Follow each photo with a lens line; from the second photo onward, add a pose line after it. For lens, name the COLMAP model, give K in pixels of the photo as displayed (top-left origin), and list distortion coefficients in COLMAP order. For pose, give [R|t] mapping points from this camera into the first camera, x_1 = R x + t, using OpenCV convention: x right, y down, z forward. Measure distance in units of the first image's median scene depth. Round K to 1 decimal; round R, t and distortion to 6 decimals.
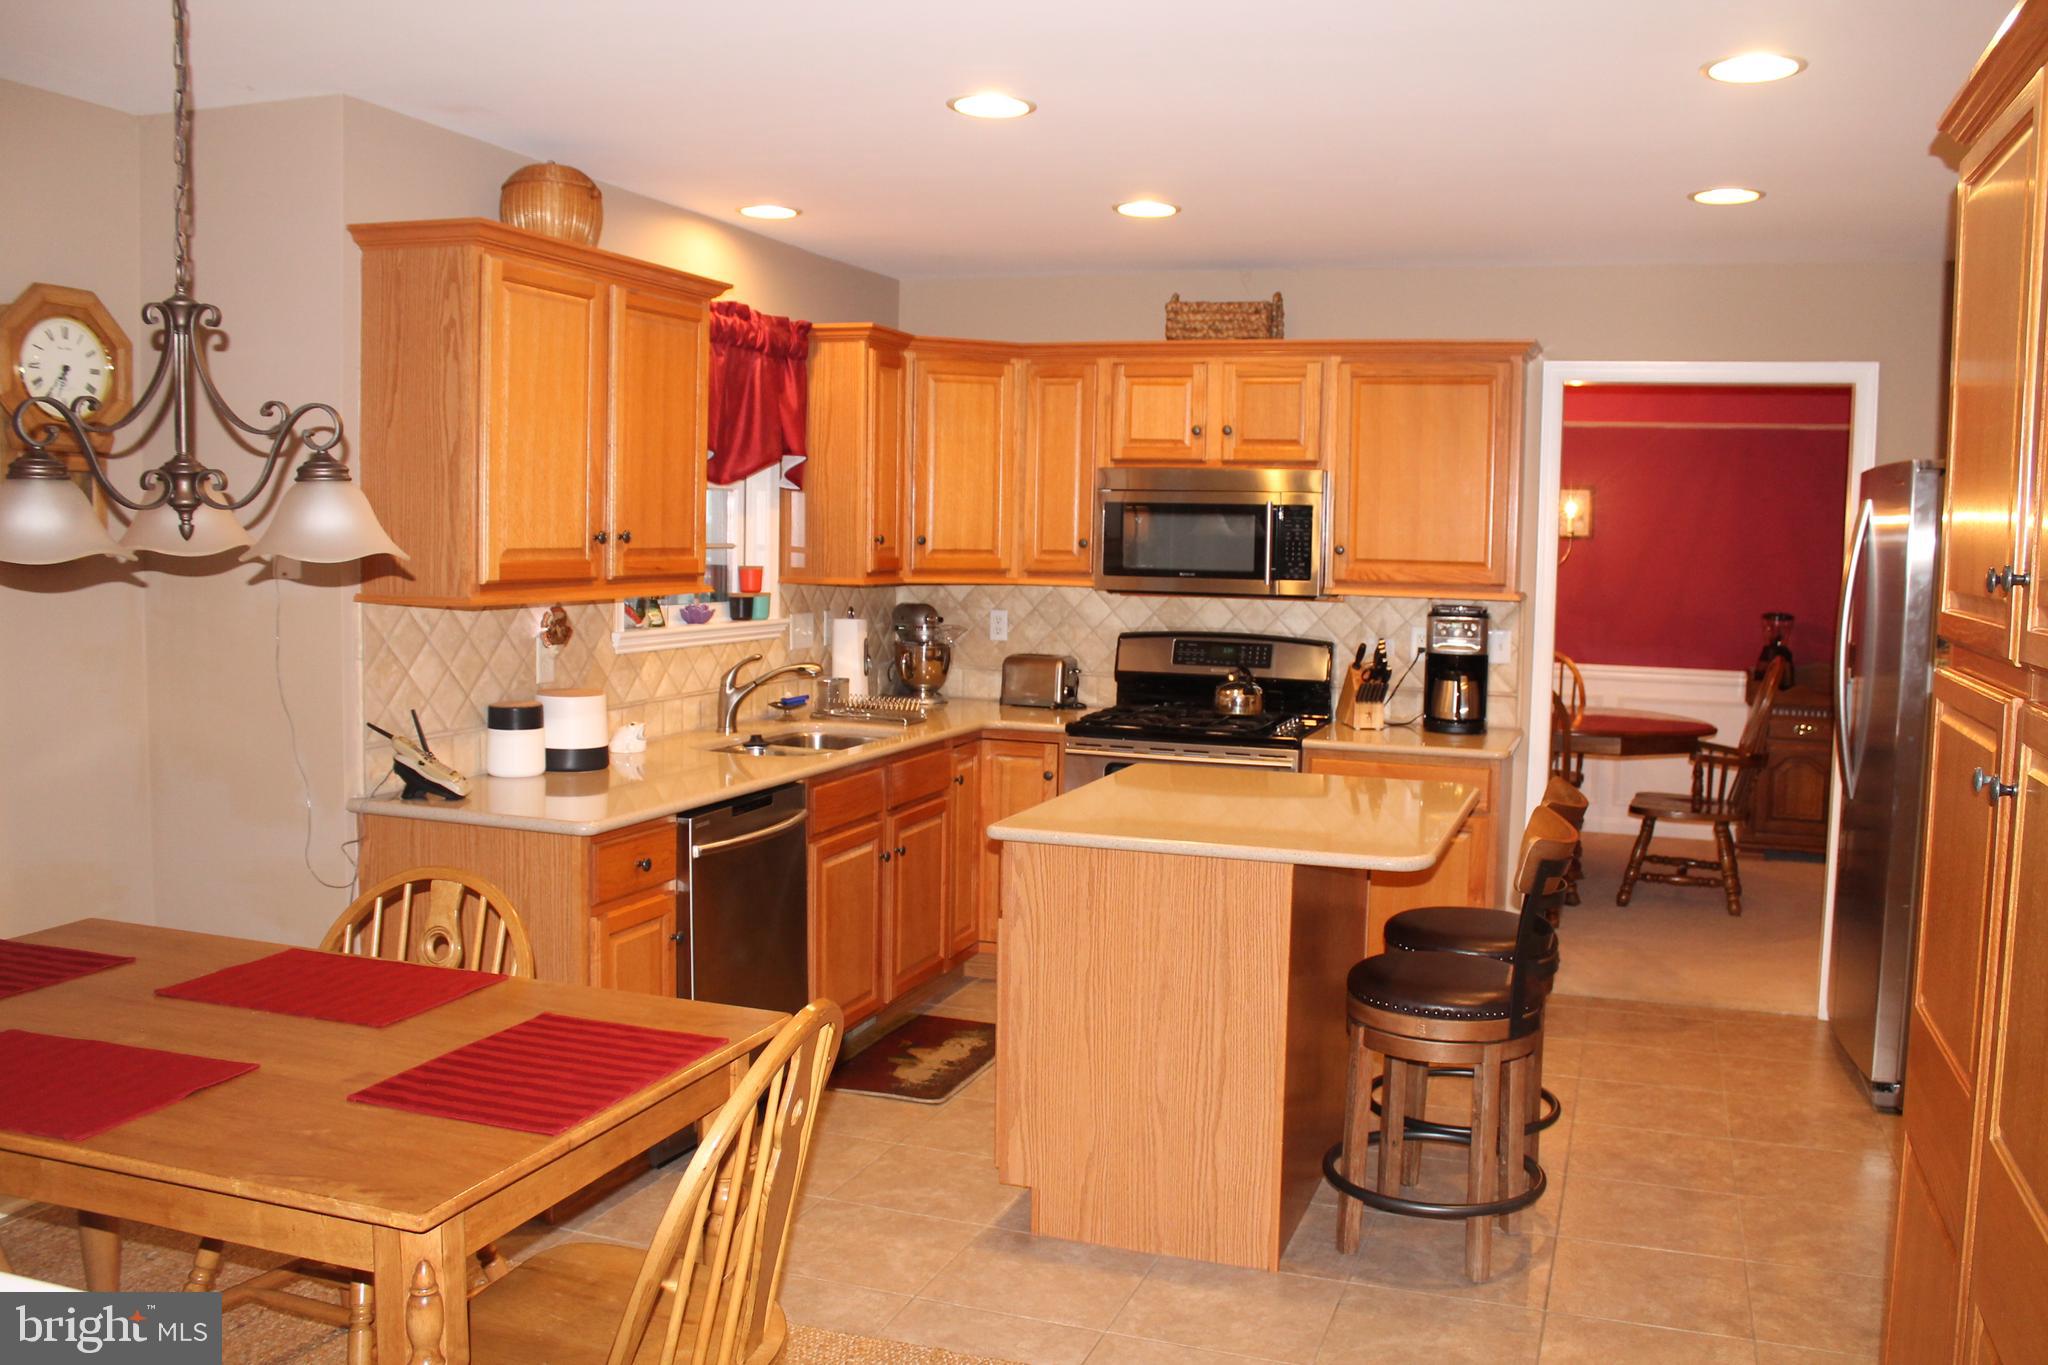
lens RADIAL K [[1760.8, 0, 1020.8], [0, 1760.8, 677.9], [0, 0, 1]] dist [-0.166921, 0.158960]
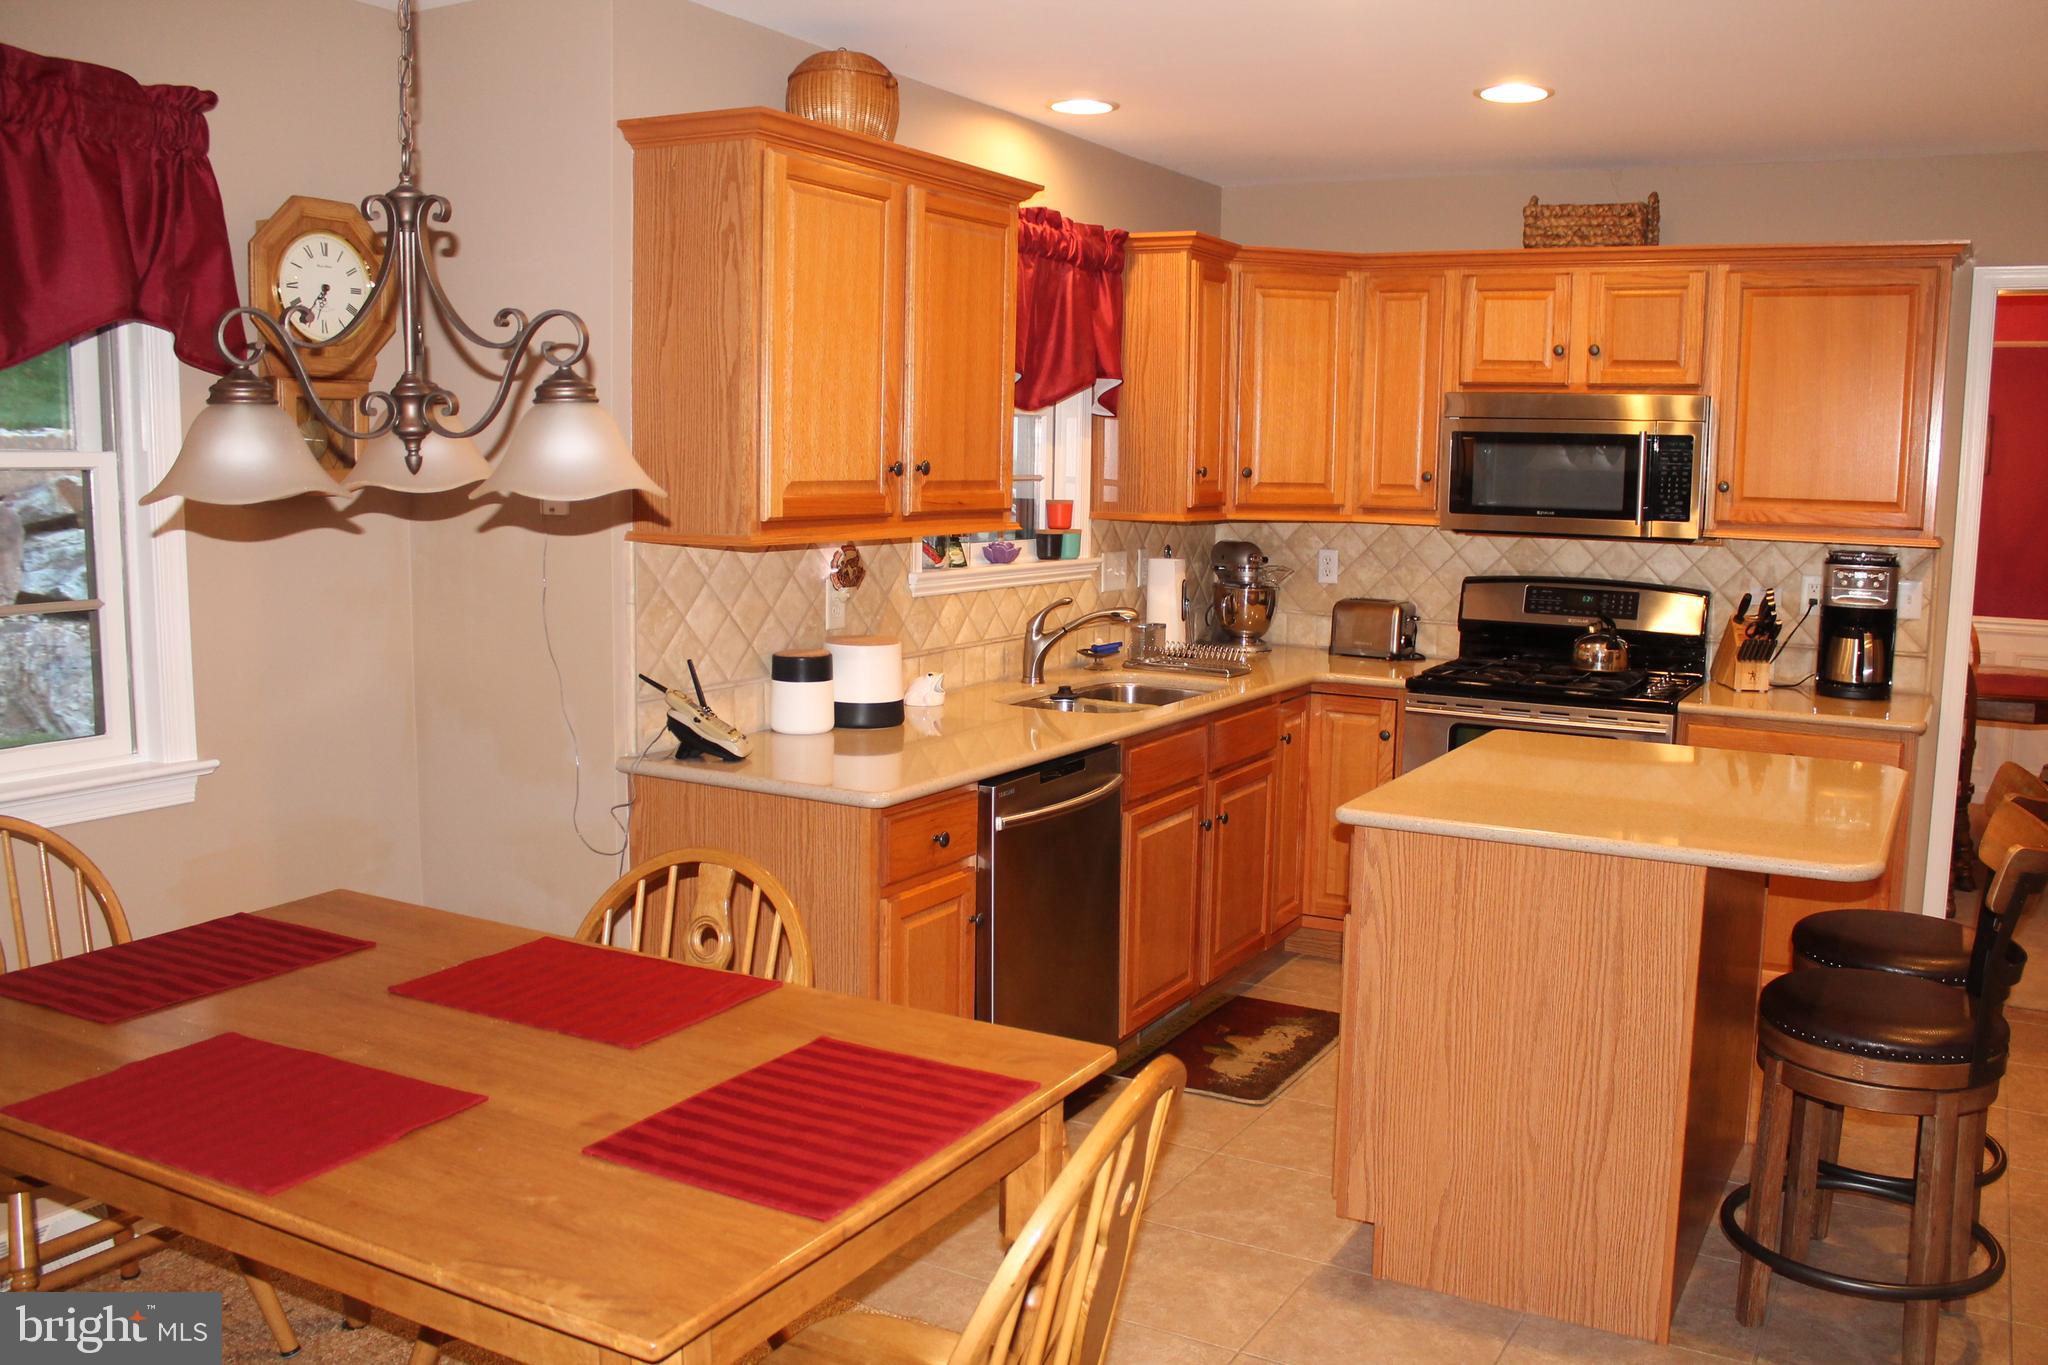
lens RADIAL K [[1760.8, 0, 1020.8], [0, 1760.8, 677.9], [0, 0, 1]] dist [-0.166921, 0.158960]
pose [[0.985958, 0.018164, -0.166000, -0.021264], [-0.011621, 0.999120, 0.040303, -0.008273], [0.166586, -0.037808, 0.985302, 0.094413]]
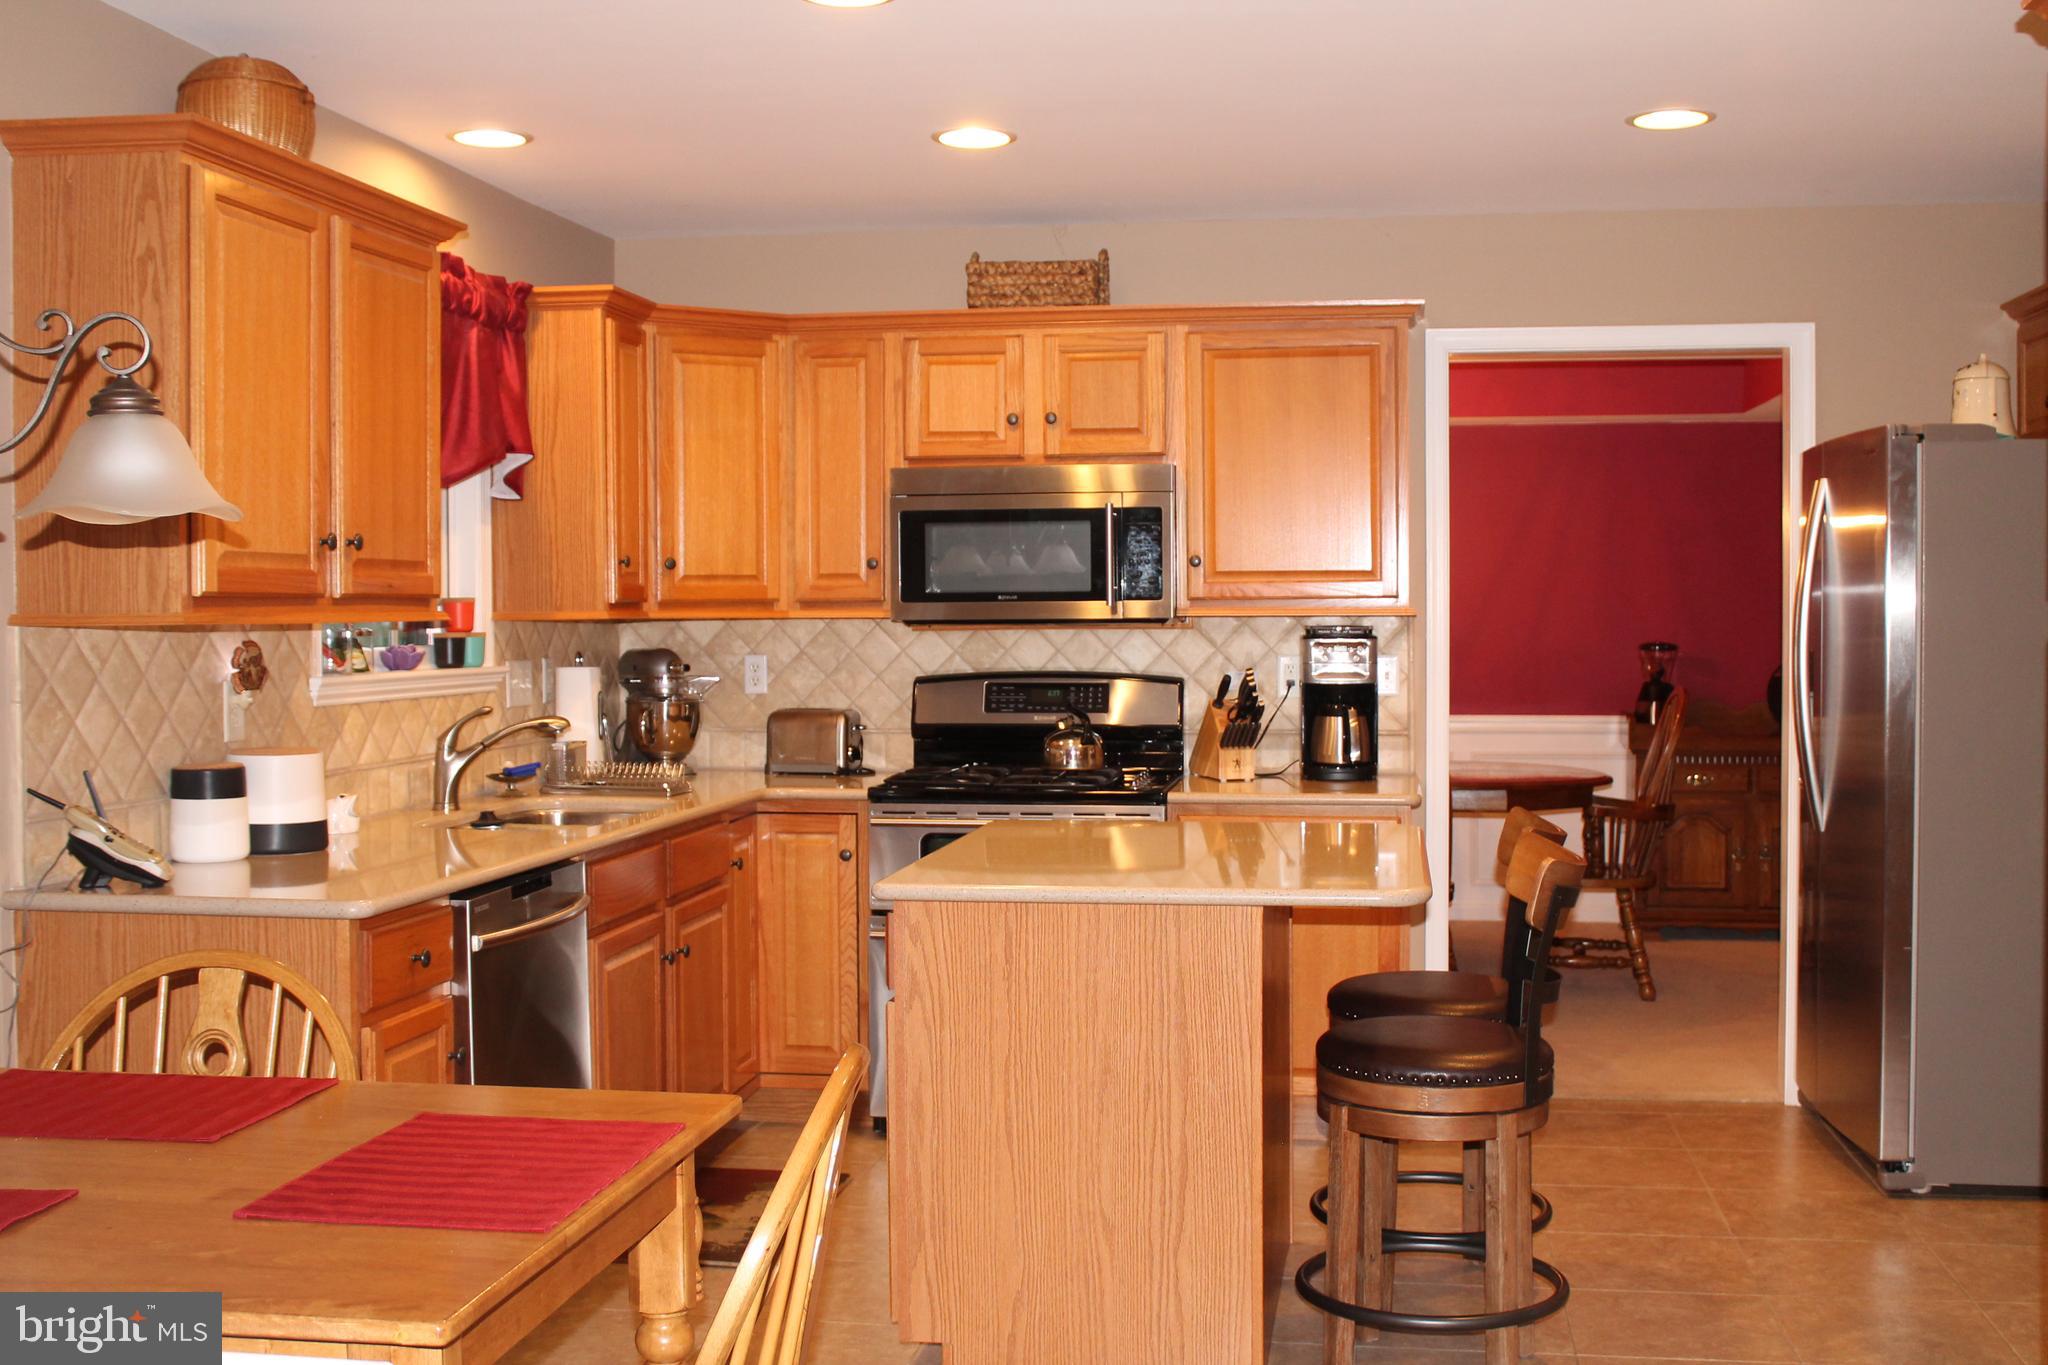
lens RADIAL K [[2244.8, 0, 1014.0], [0, 2244.8, 678.2], [0, 0, 1]] dist [-0.114097, 0.105735]
pose [[0.983030, -0.030475, 0.180897, -0.095841], [0.040041, 0.997973, -0.049465, 0.031008], [-0.179023, 0.055869, 0.982257, -0.008724]]
